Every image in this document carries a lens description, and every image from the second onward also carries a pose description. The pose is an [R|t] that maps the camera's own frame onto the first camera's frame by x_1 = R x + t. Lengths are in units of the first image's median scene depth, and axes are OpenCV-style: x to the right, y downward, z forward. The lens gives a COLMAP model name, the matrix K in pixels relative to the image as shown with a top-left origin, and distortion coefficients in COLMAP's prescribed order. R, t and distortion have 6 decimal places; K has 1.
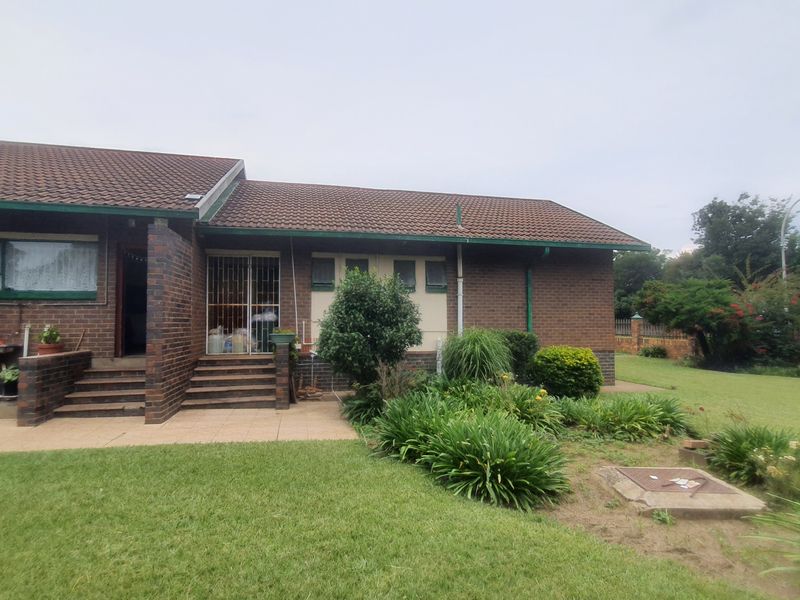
lens RADIAL K [[417.6, 0, 401.3], [0, 417.6, 300.4], [0, 0, 1]] dist [0.008692, -0.004012]
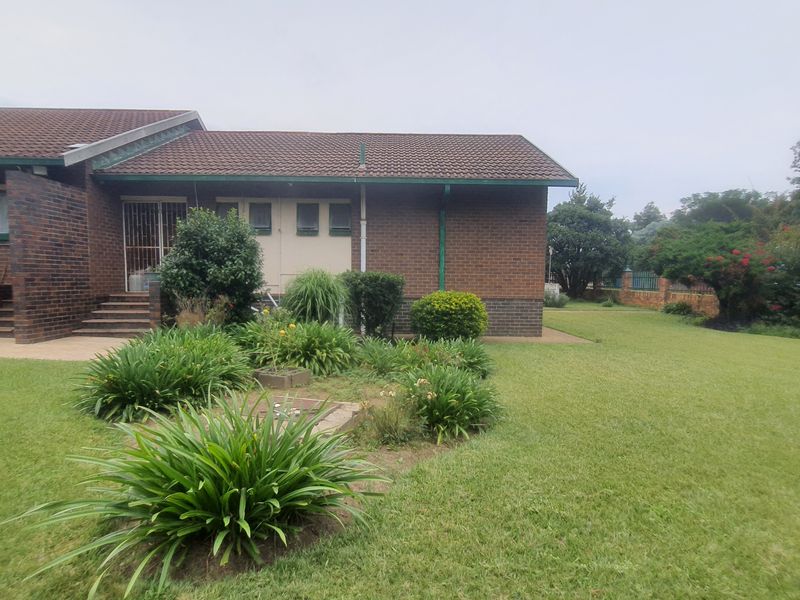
lens RADIAL K [[417.6, 0, 400.9], [0, 417.6, 299.2], [0, 0, 1]] dist [0.008692, -0.004012]
pose [[0.978372, 0.022372, -0.205641, 0.433203], [-0.001245, 0.994753, 0.102294, 0.029261], [0.206851, -0.099826, 0.973266, 0.053552]]
